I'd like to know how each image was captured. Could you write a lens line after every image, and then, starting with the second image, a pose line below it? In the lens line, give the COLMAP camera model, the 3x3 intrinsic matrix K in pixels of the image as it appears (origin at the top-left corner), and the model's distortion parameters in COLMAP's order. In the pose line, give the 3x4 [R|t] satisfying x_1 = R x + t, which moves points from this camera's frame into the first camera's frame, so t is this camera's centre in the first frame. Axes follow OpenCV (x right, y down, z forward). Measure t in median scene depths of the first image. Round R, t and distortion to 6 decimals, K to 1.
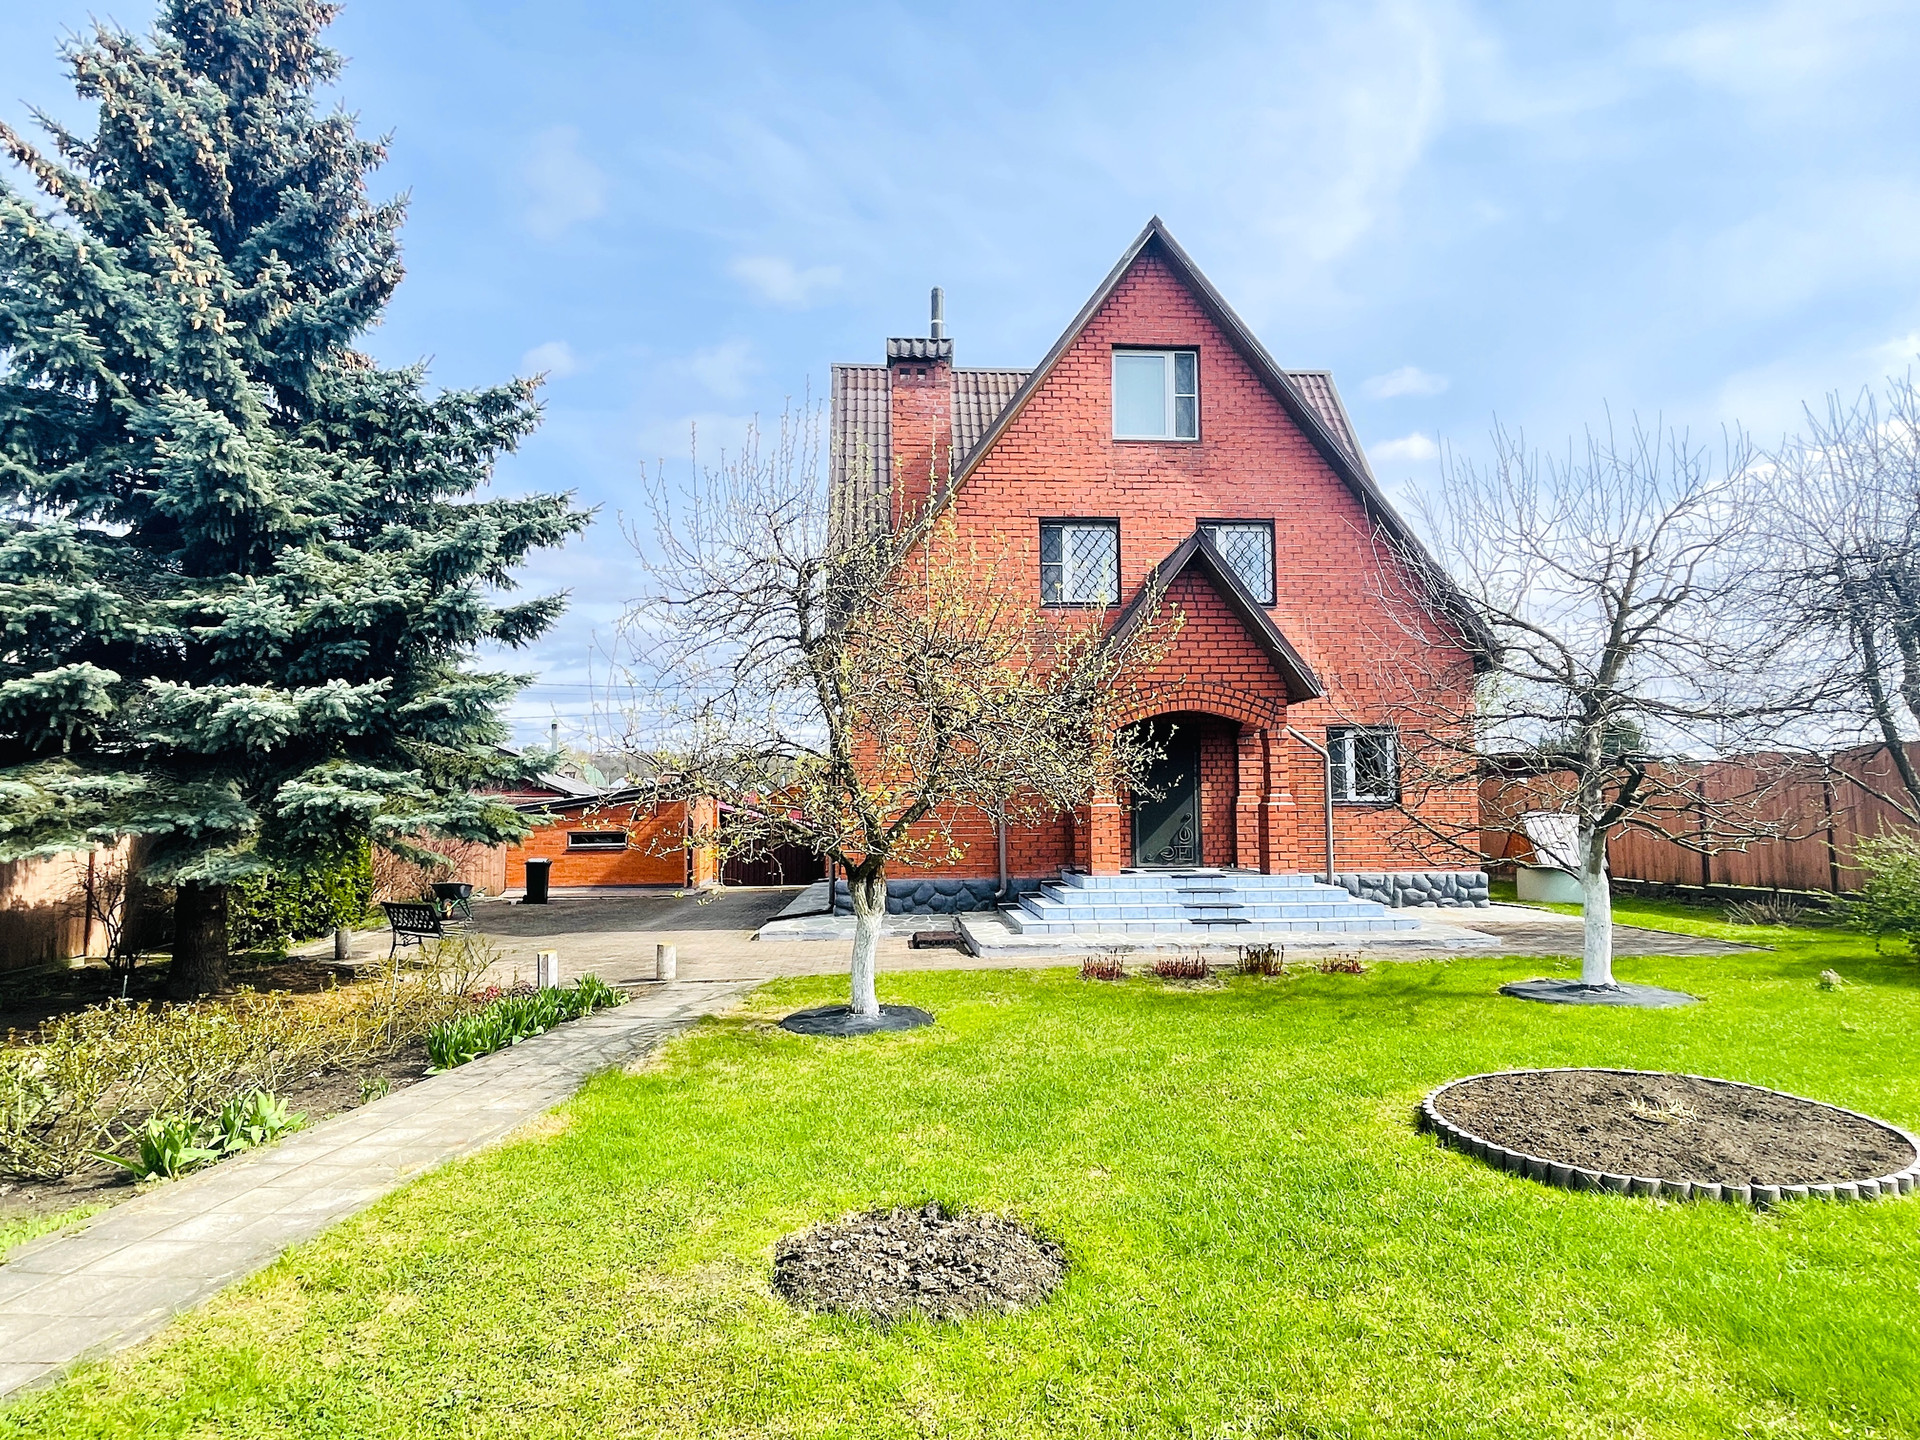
lens RADIAL K [[1067.2, 0, 964.2], [0, 1067.2, 725.5], [0, 0, 1]] dist [-0.005417, 0.001159]
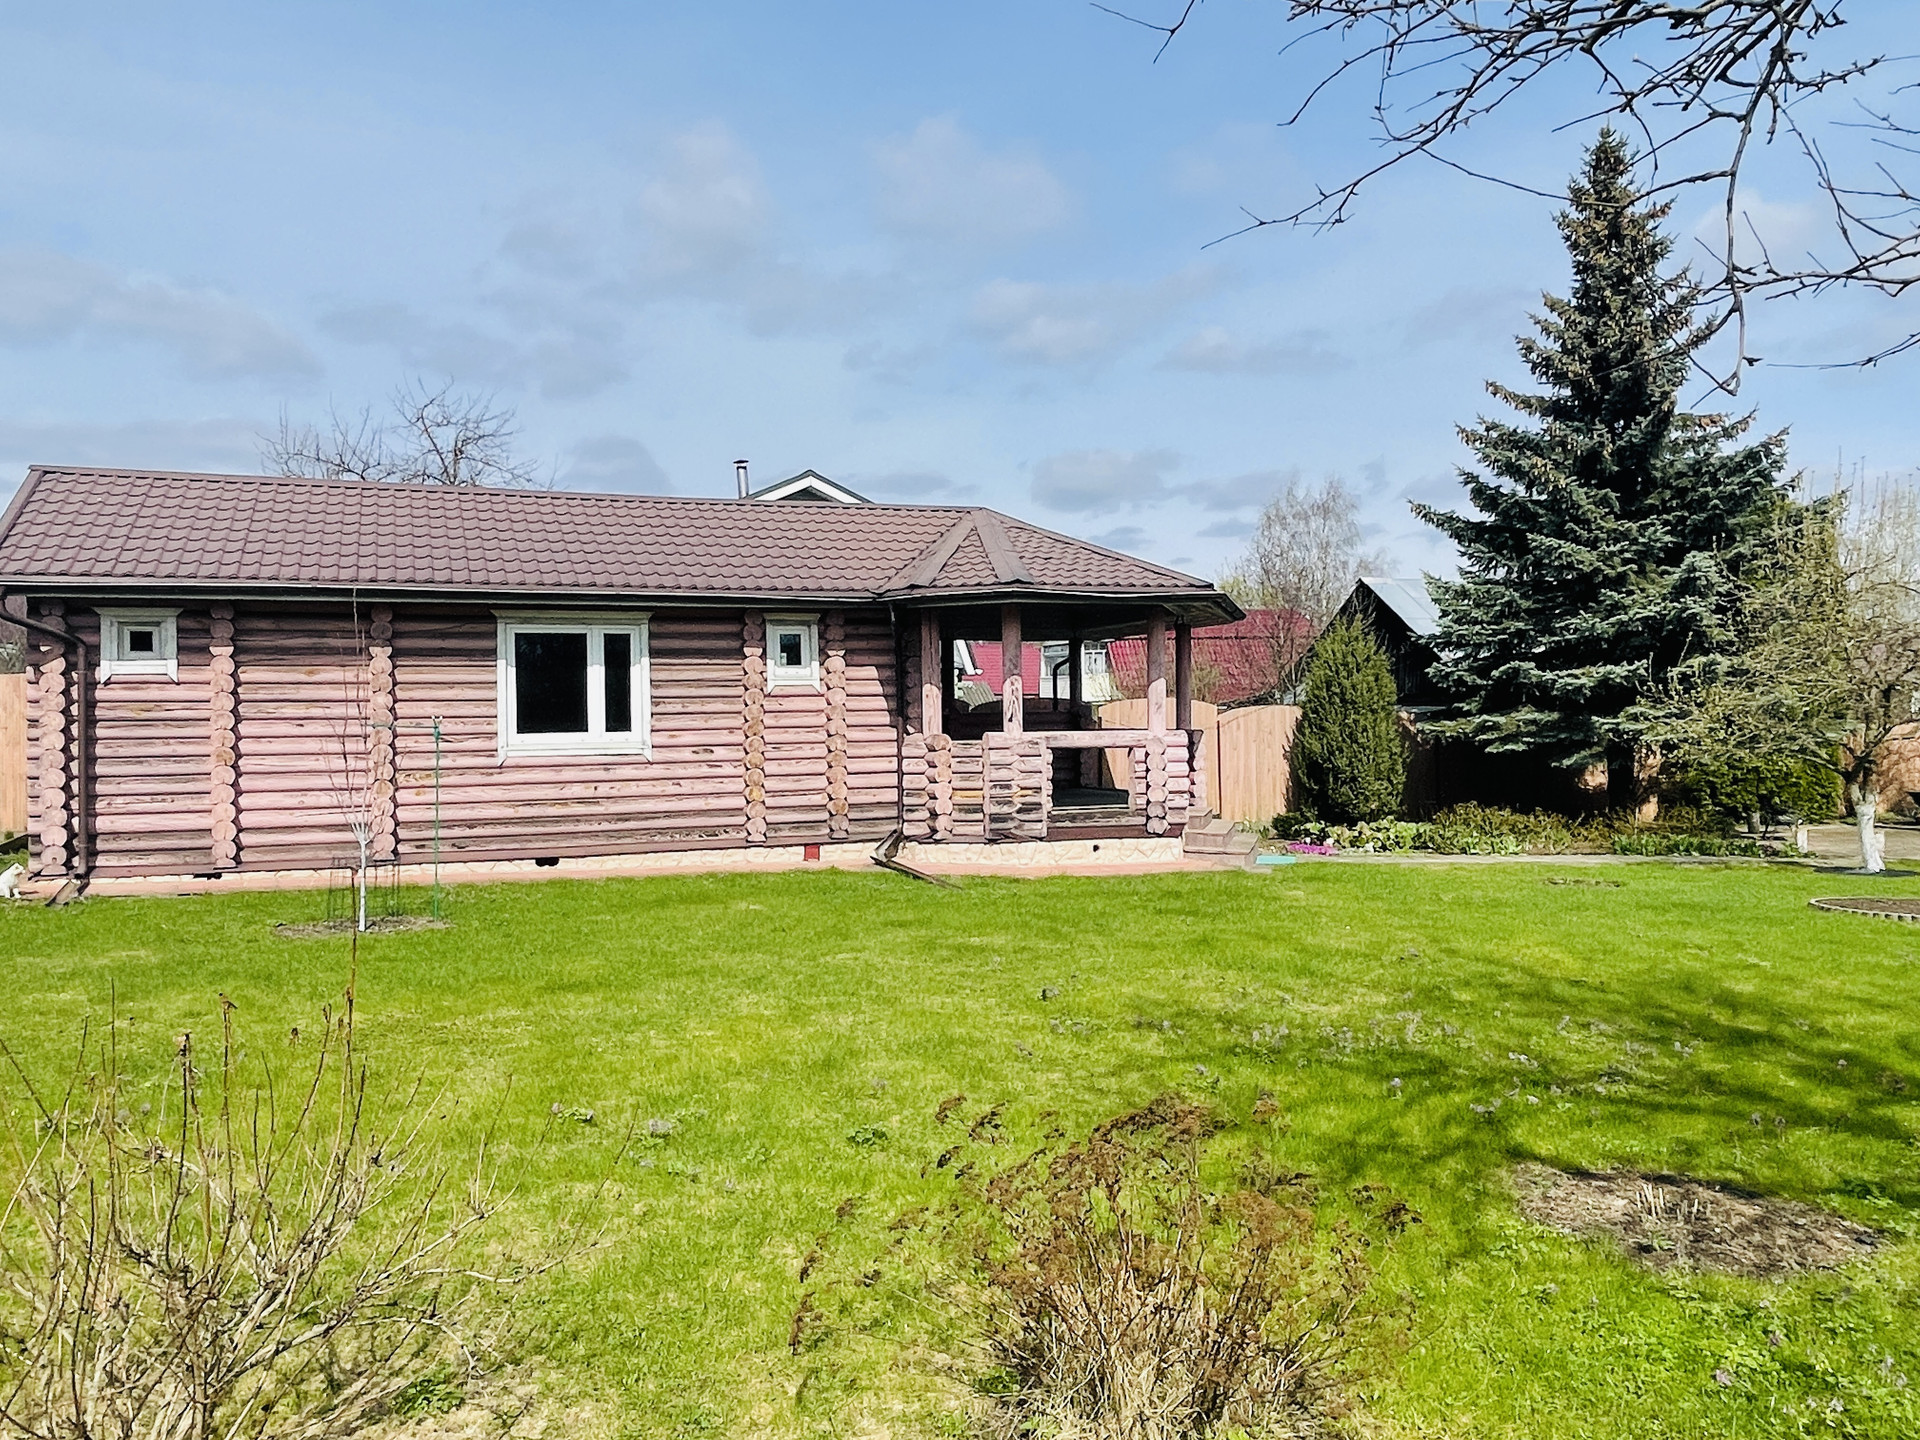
lens RADIAL K [[1427.5, 0, 940.1], [0, 1427.5, 712.1], [0, 0, 1]] dist [0.005419, -0.016877]
pose [[0.240394, 0.004054, -0.970667, 0.926784], [0.073855, 0.997016, 0.022455, -0.058961], [0.967862, -0.077086, 0.239377, -0.451338]]
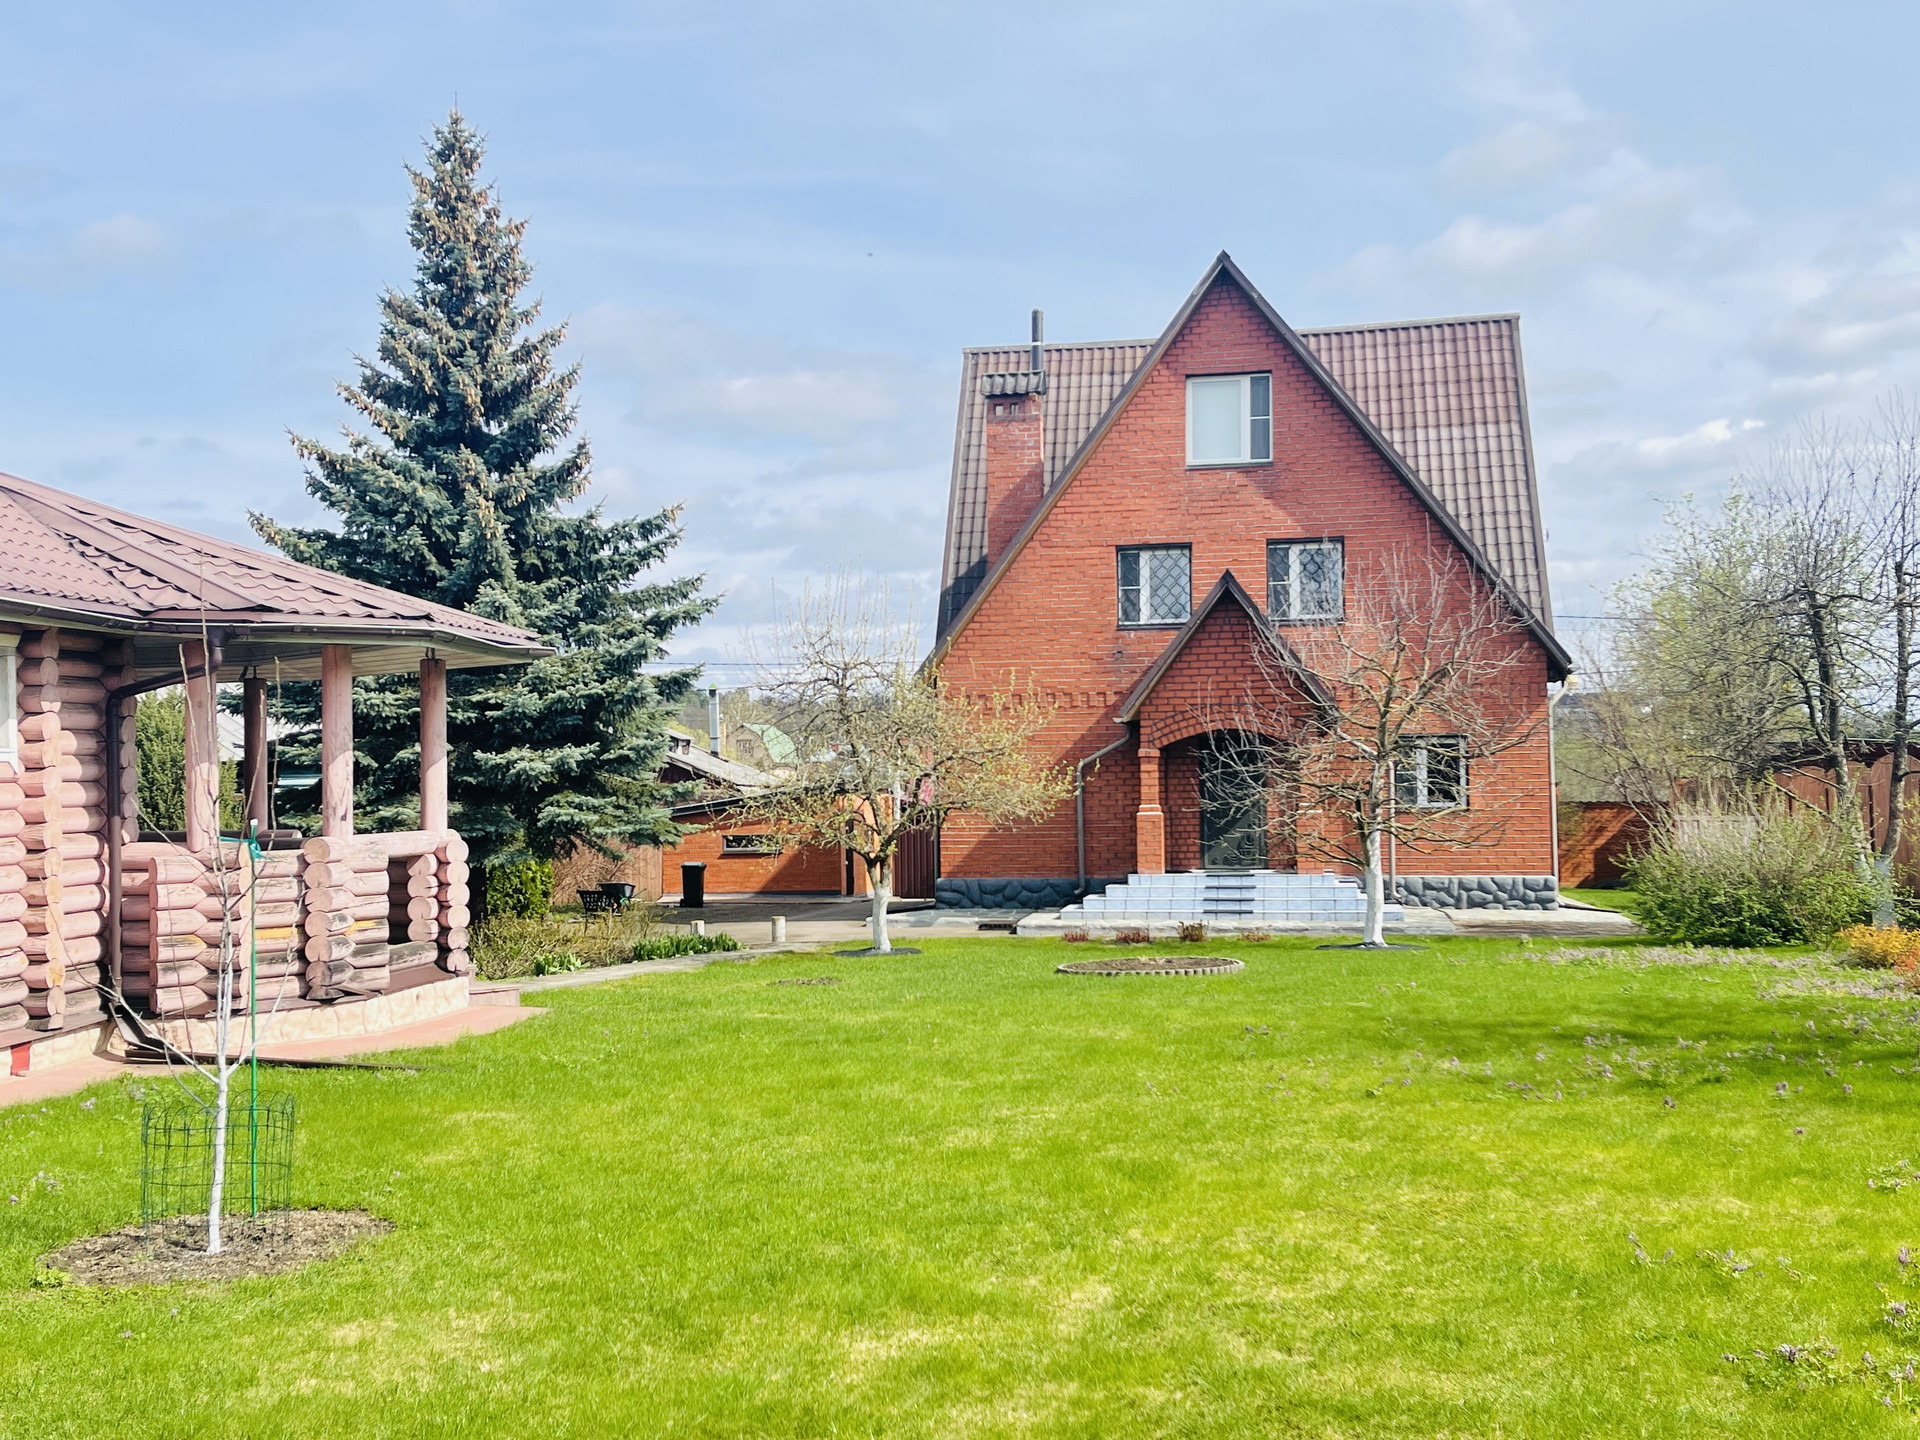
lens RADIAL K [[1910.0, 0, 945.9], [0, 1910.0, 737.7], [0, 0, 1]] dist [0.040257, 0.000000]
pose [[0.968751, -0.011611, -0.247763, 0.417938], [0.023704, 0.998666, 0.045881, -0.103375], [0.246900, -0.050321, 0.967734, -1.013541]]
